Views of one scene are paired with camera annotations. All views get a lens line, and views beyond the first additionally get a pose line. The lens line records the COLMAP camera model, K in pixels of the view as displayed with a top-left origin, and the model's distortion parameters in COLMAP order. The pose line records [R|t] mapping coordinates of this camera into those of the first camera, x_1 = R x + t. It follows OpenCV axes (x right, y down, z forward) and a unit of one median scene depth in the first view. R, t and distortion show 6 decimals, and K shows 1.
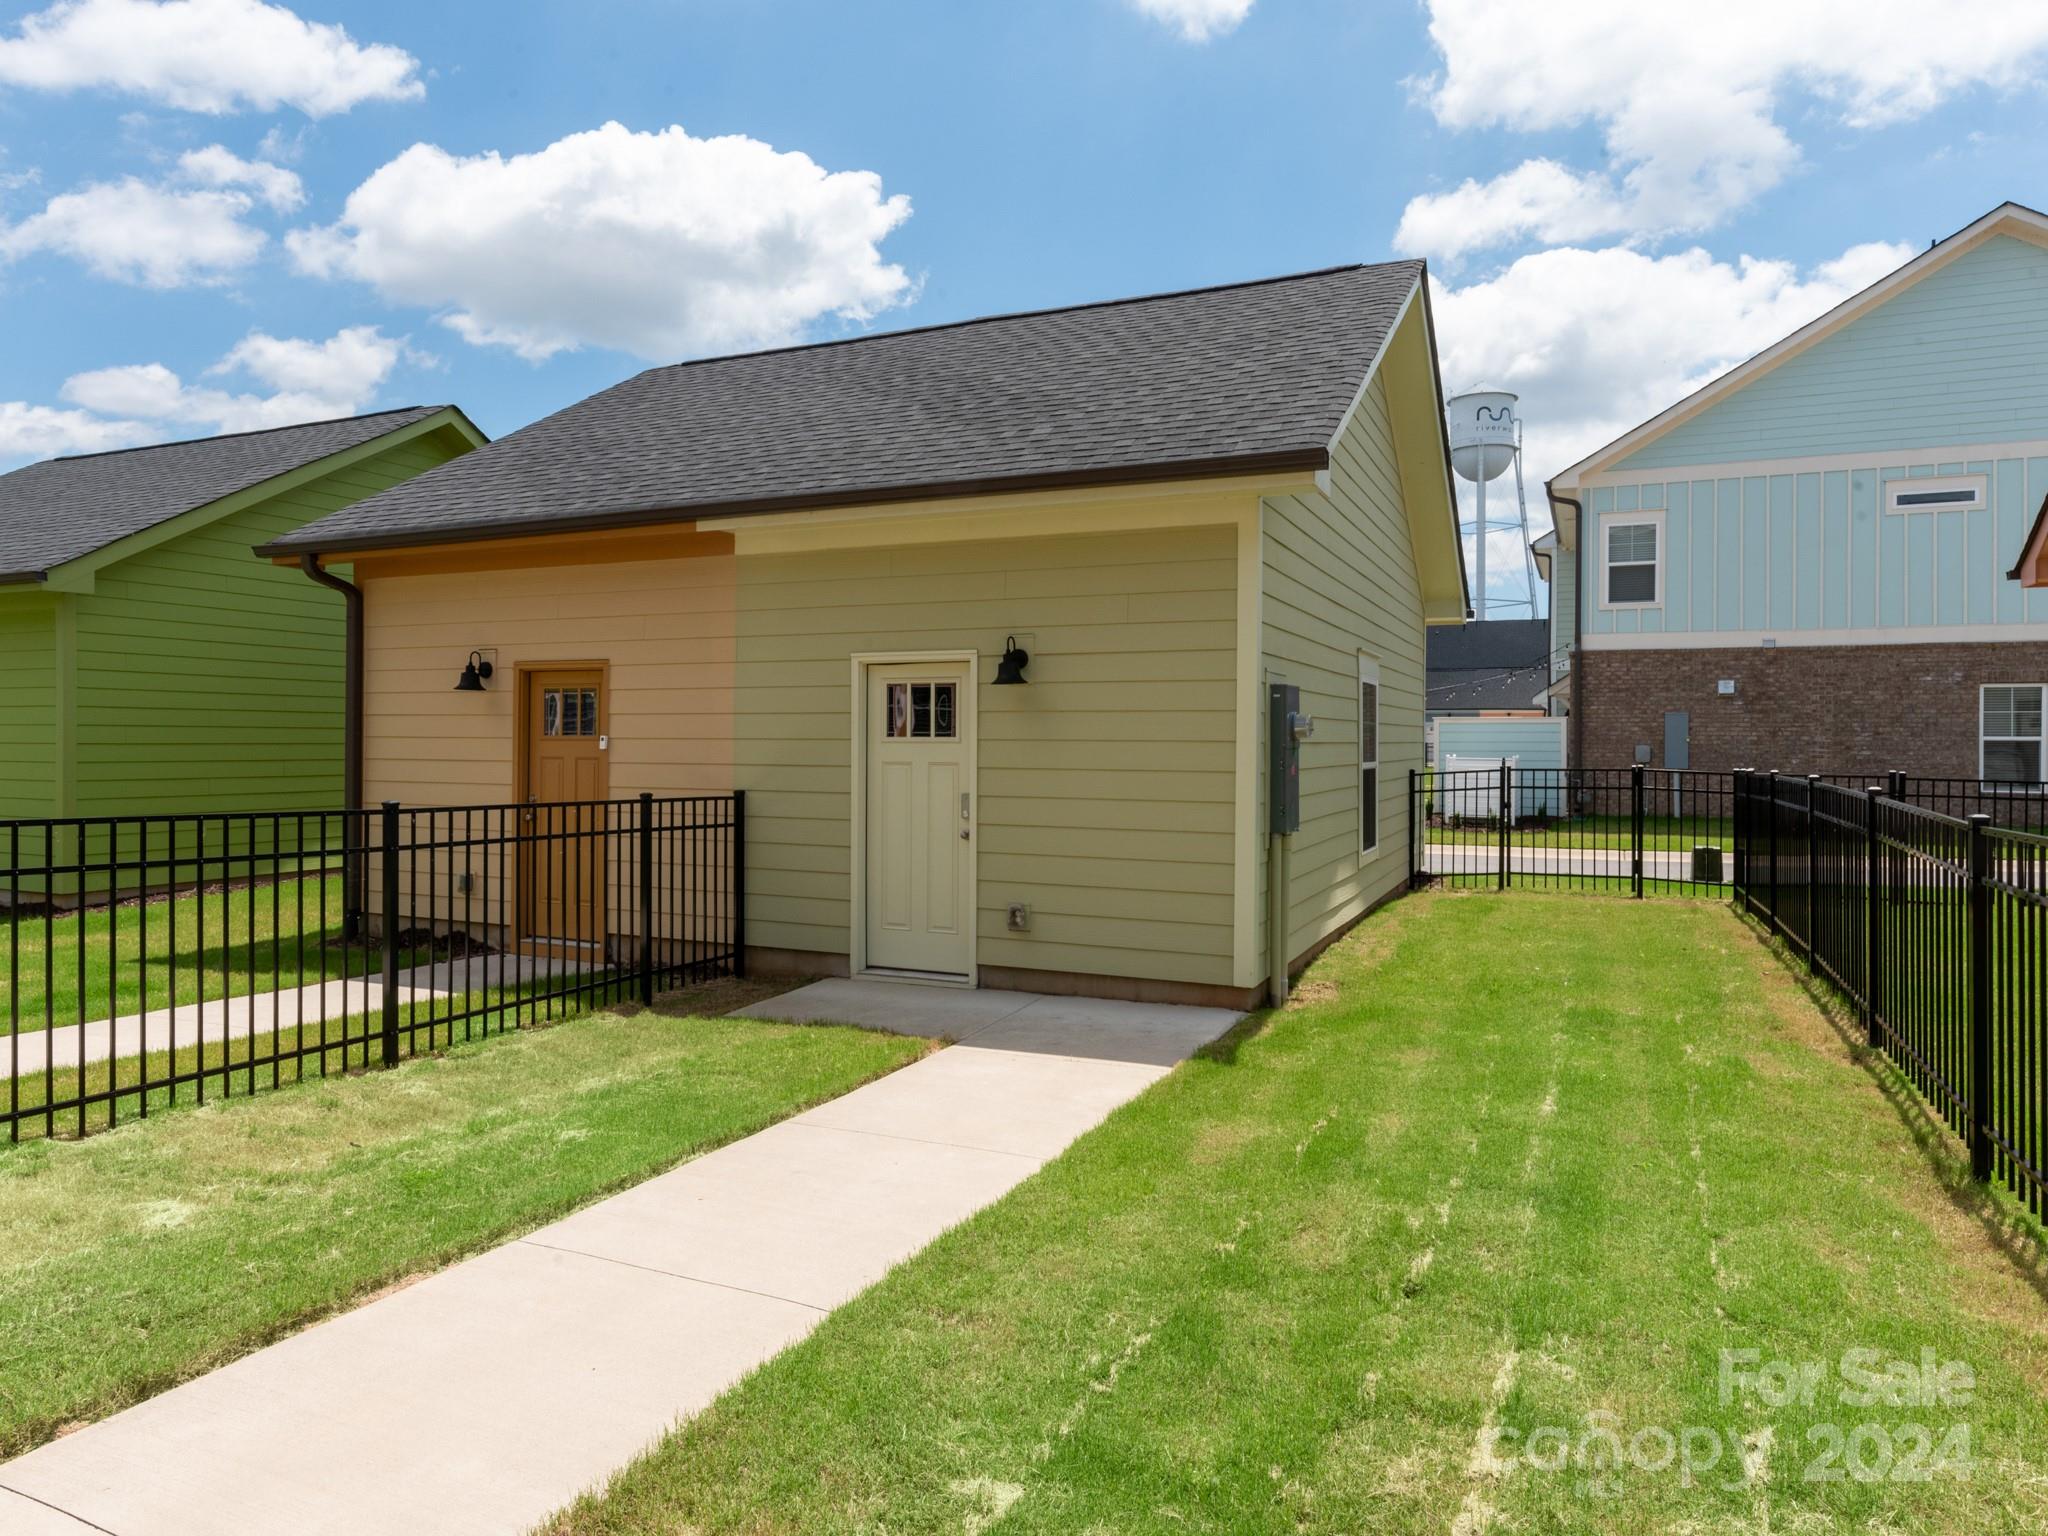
lens RADIAL K [[1275.5, 0, 1024.0], [0, 1275.5, 768.0], [0, 0, 1]] dist [-0.009124, -0.002552]
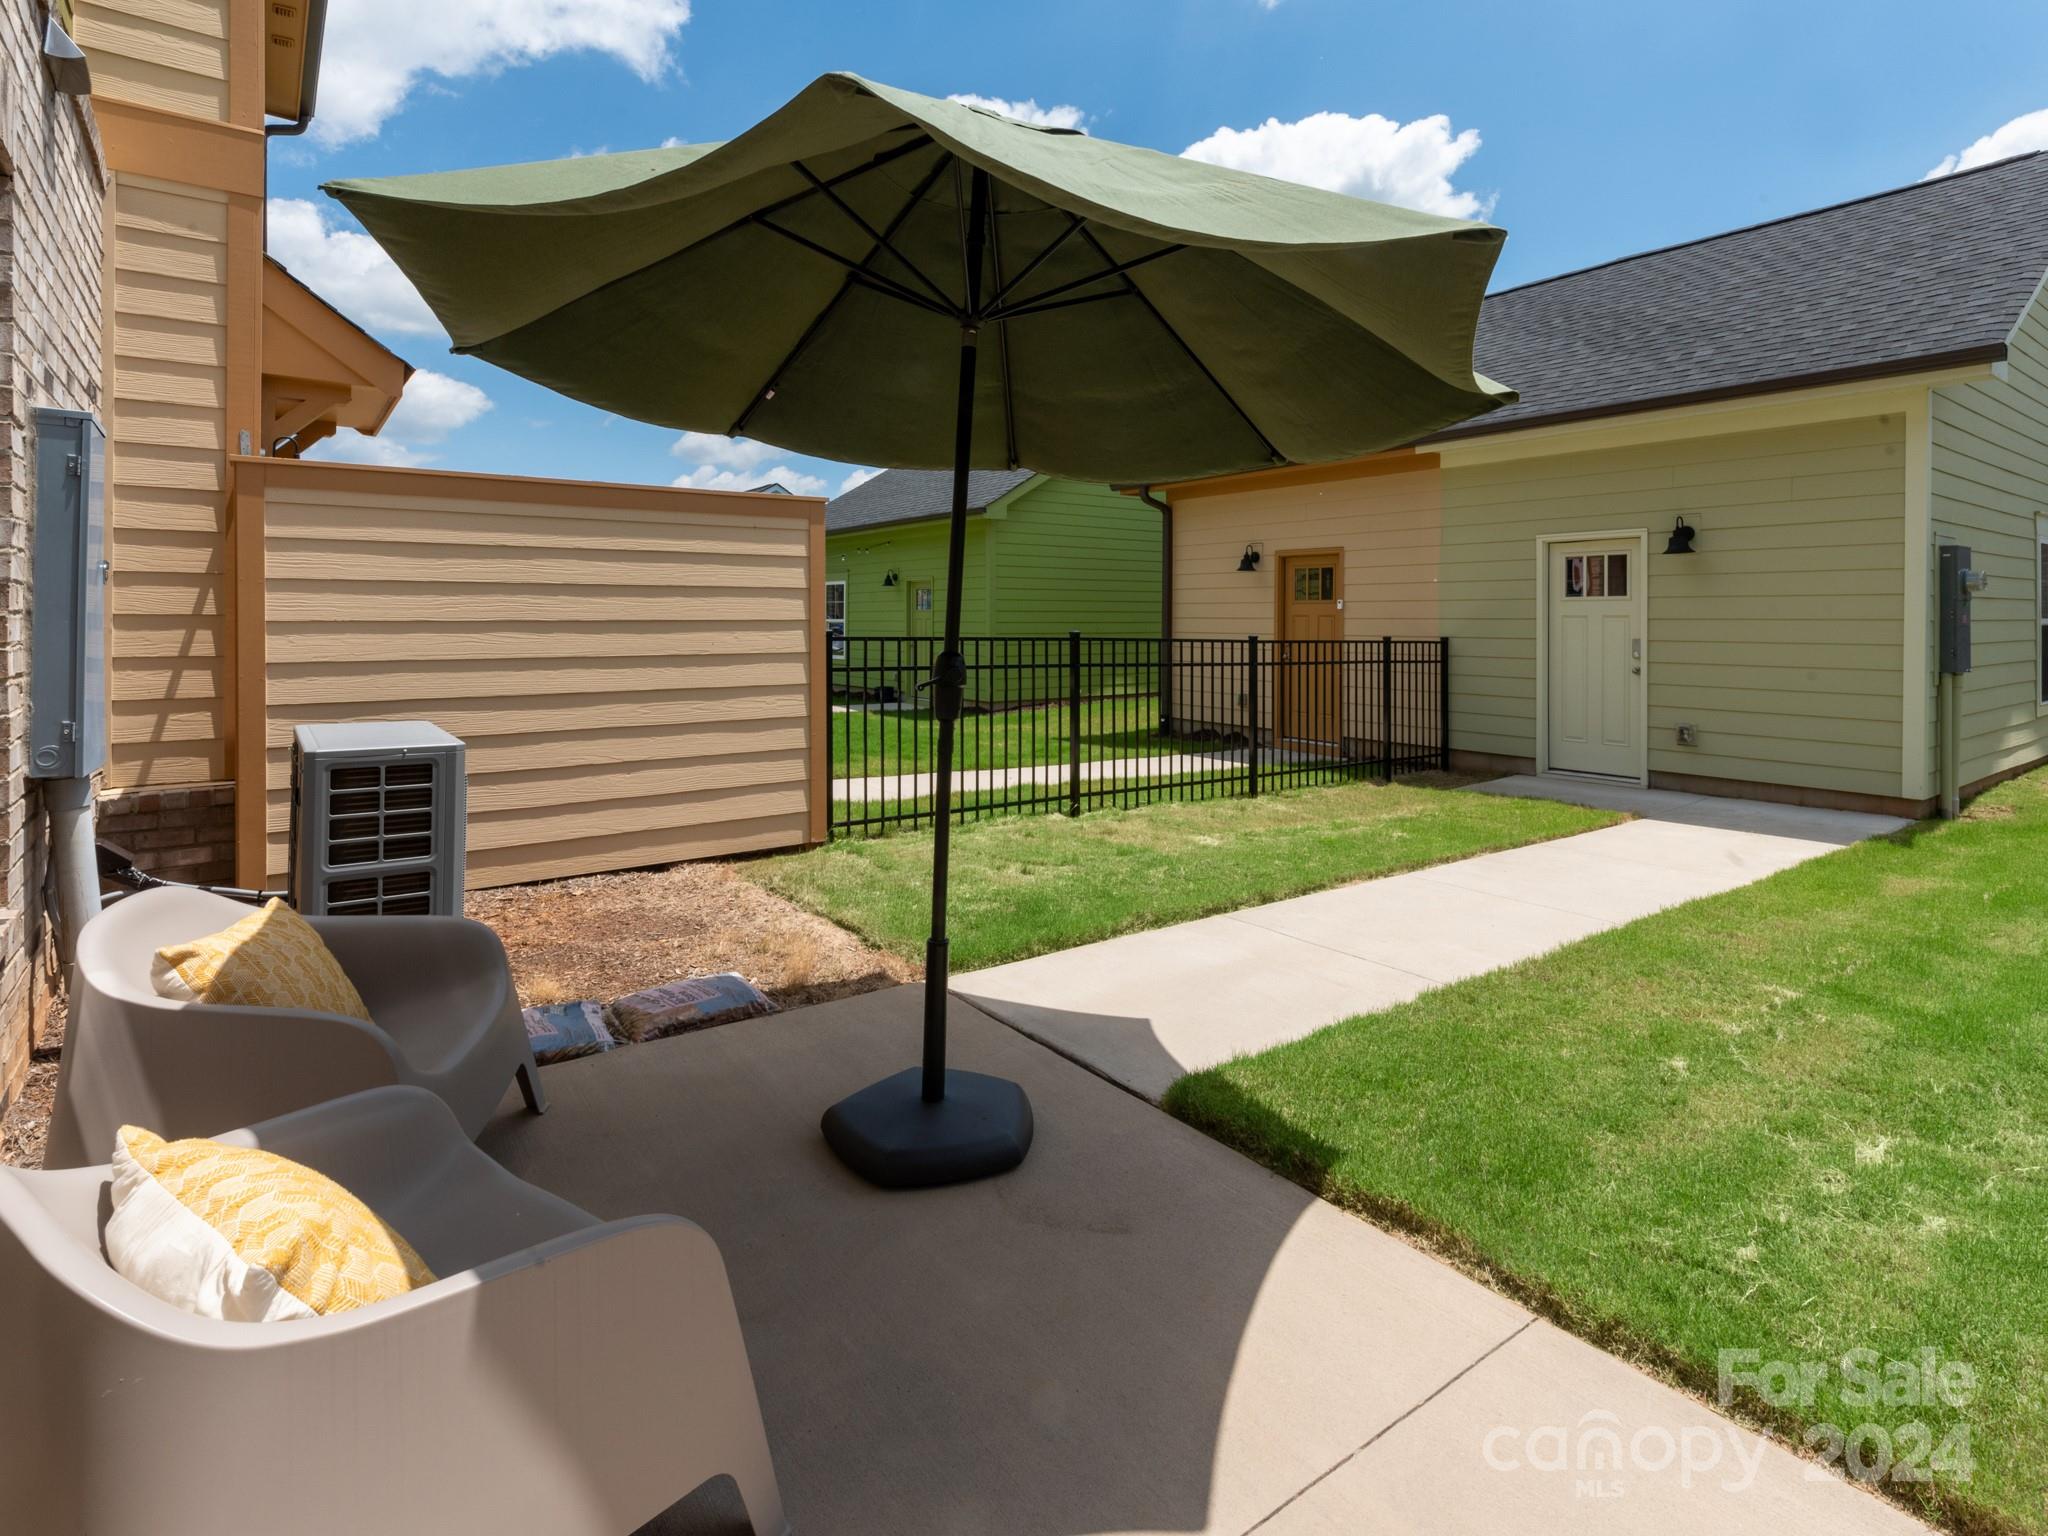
lens RADIAL K [[1050.7, 0, 1028.8], [0, 1050.7, 630.9], [0, 0, 1]] dist [-0.002631, -0.000500]
pose [[0.875730, 0.001081, -0.482801, -0.070115], [-0.005770, 0.999949, -0.008228, 0.023783], [0.482768, 0.009992, 0.875692, -0.232723]]
